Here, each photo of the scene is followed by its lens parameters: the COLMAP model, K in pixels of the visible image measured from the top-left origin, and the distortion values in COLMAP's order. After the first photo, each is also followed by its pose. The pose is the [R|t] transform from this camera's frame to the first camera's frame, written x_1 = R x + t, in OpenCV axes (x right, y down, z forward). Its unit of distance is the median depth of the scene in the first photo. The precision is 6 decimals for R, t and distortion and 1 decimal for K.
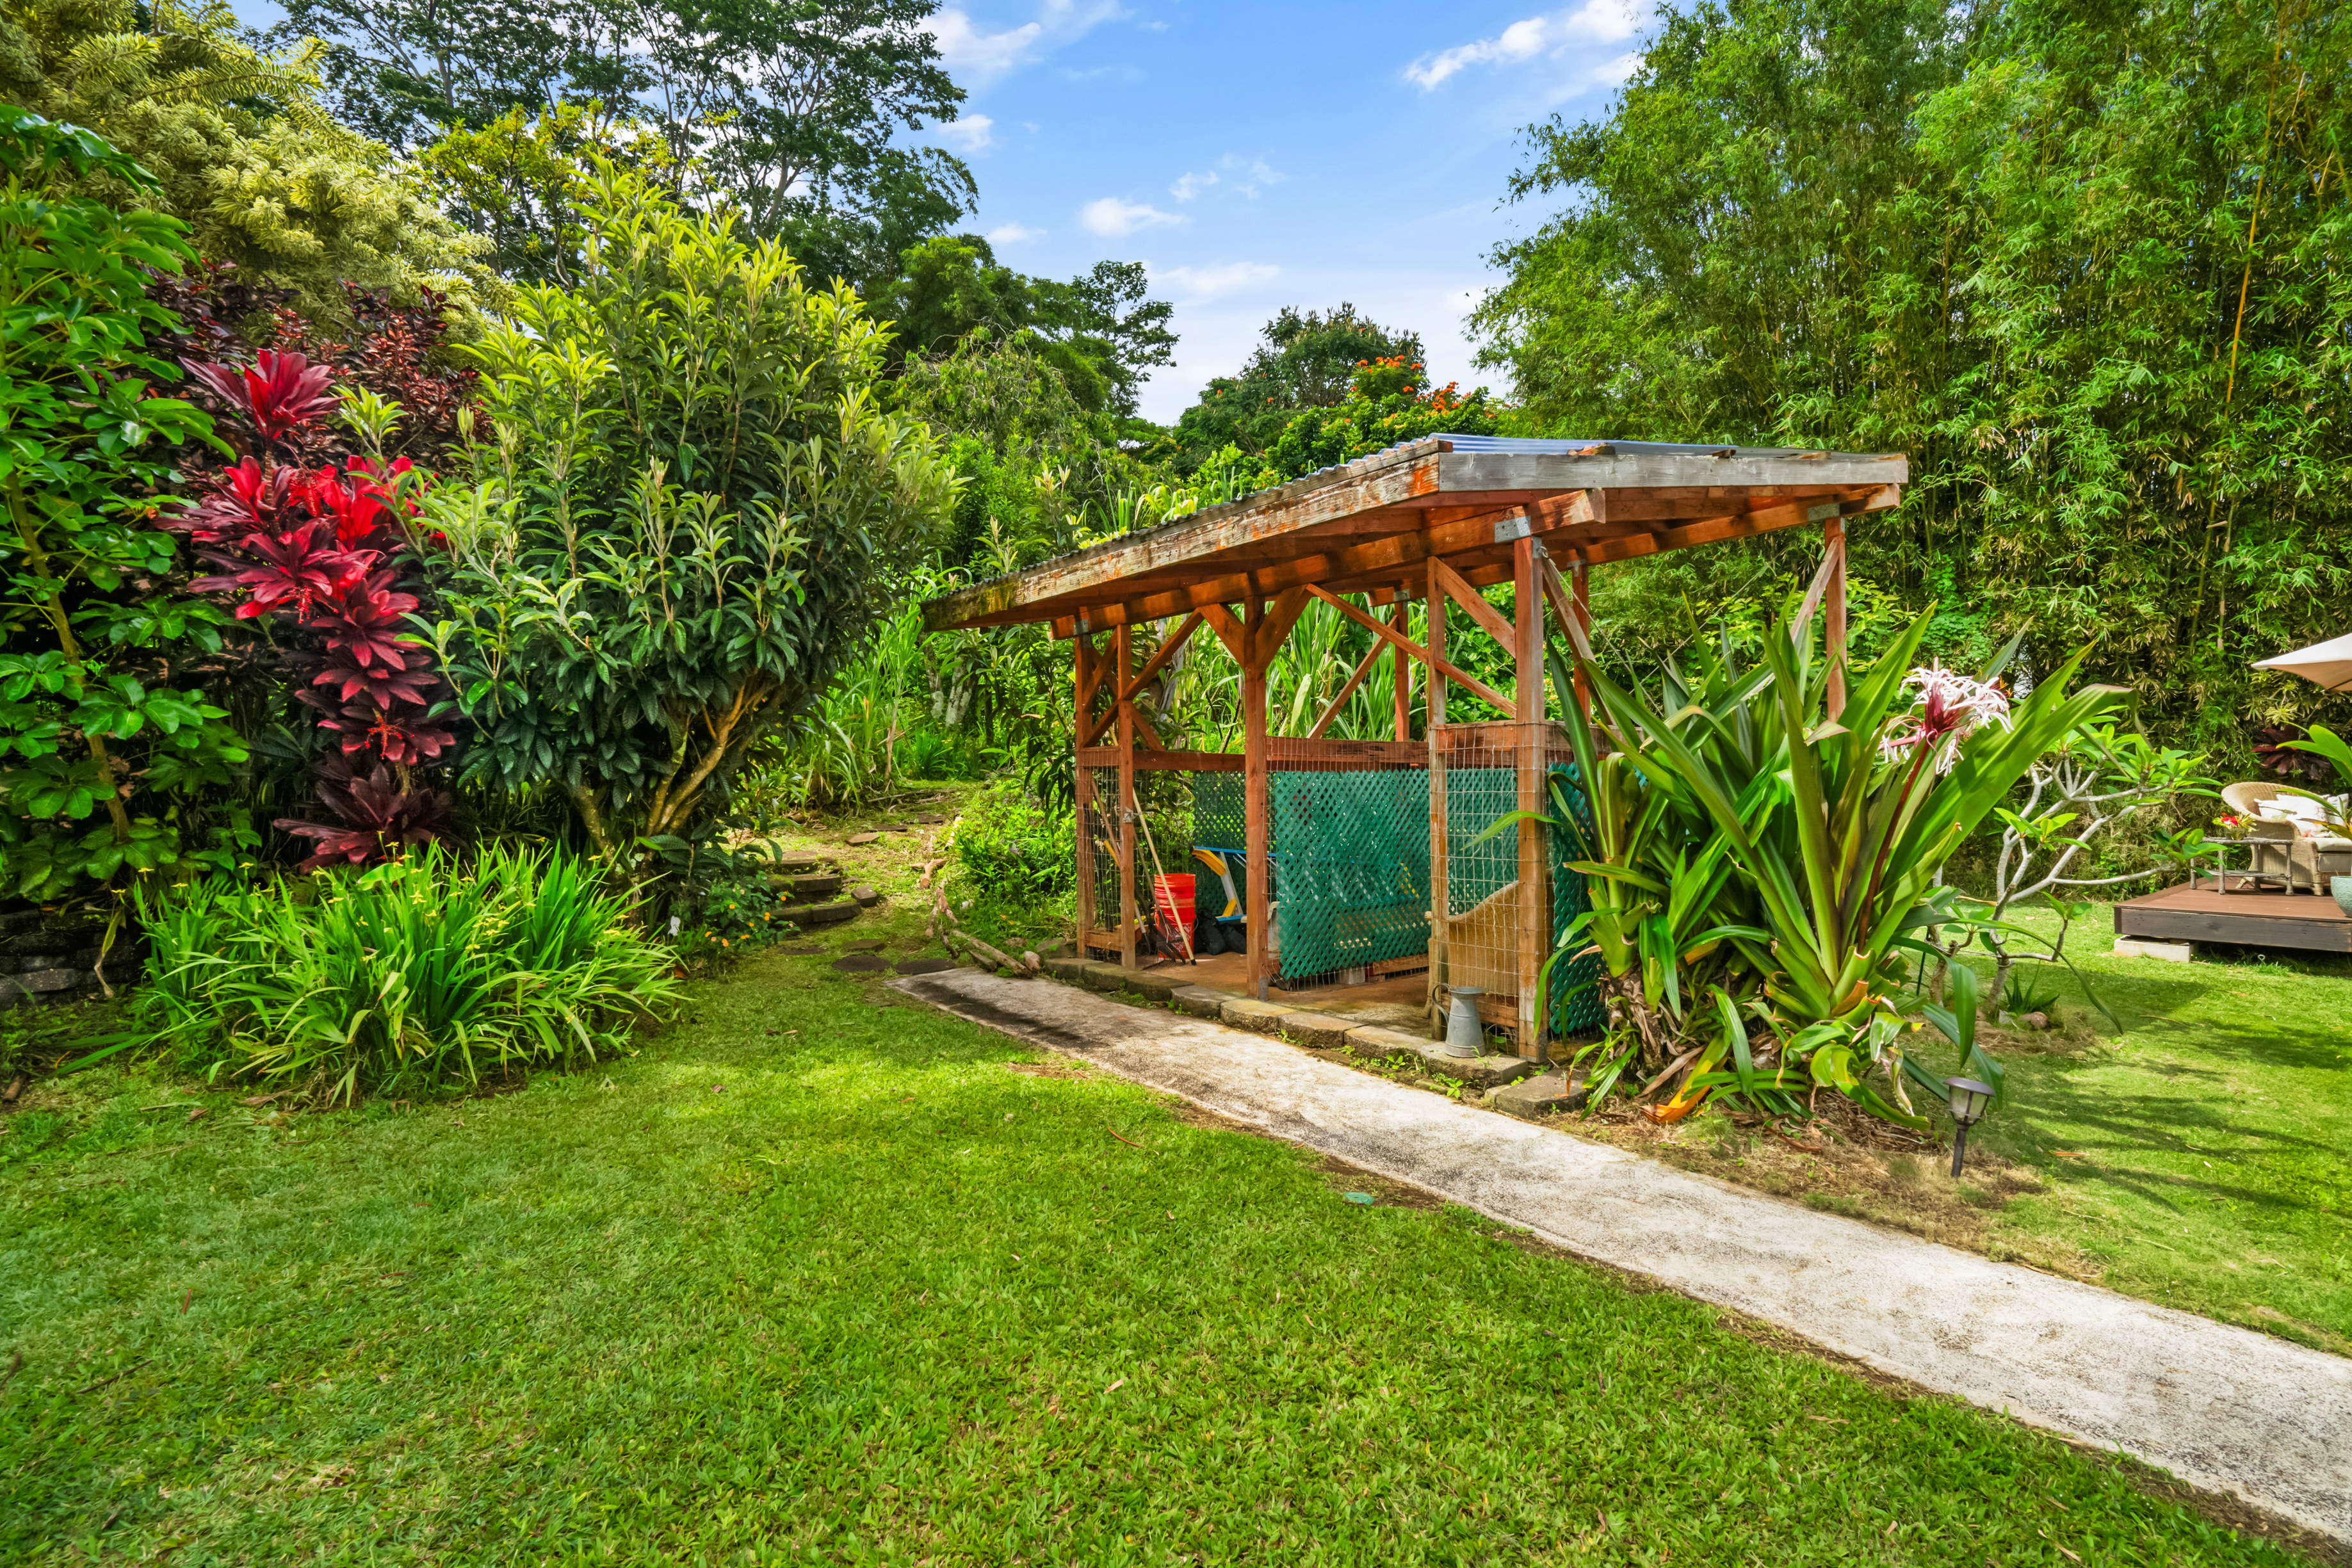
lens RADIAL K [[1094.2, 0, 1132.7], [0, 1094.2, 777.7], [0, 0, 1]] dist [-0.000759, 0.002533]
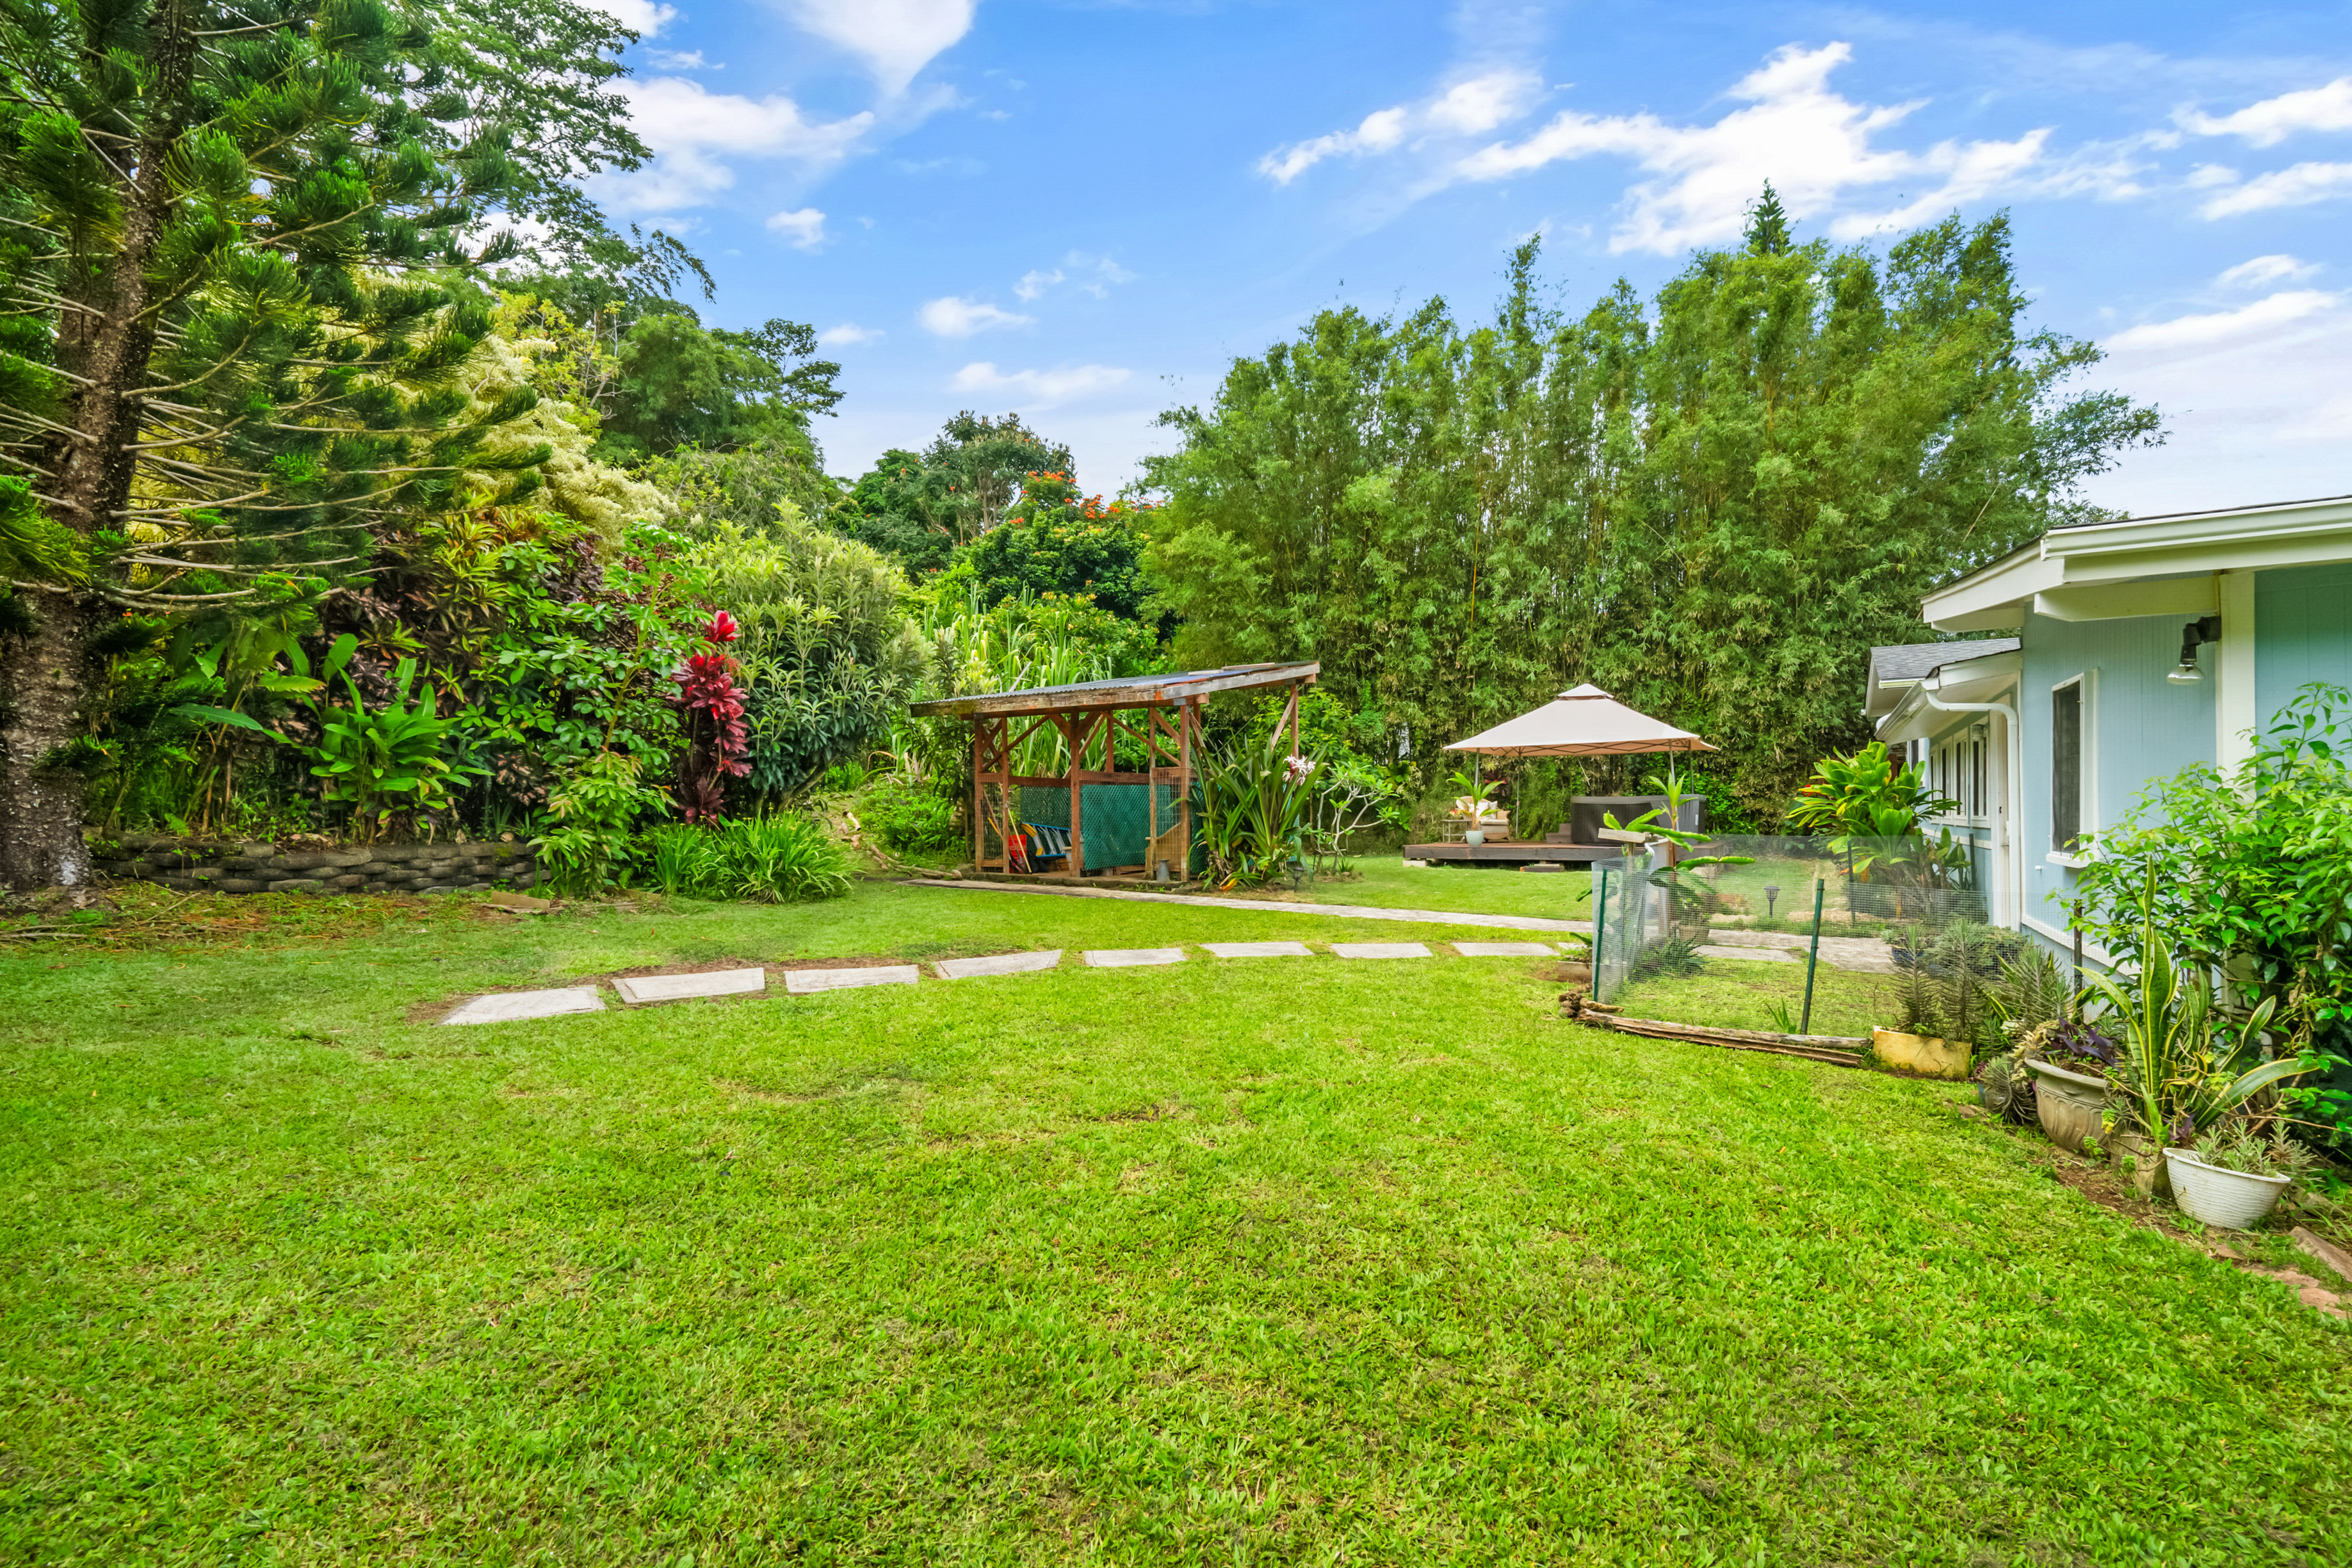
lens RADIAL K [[1094.2, 0, 1176.4], [0, 1094.2, 789.8], [0, 0, 1]] dist [-0.000759, 0.002533]
pose [[0.927921, 0.008677, 0.372676, -0.090091], [-0.003057, 0.999873, -0.015670, 0.006579], [-0.372764, 0.013401, 0.927829, -0.205716]]
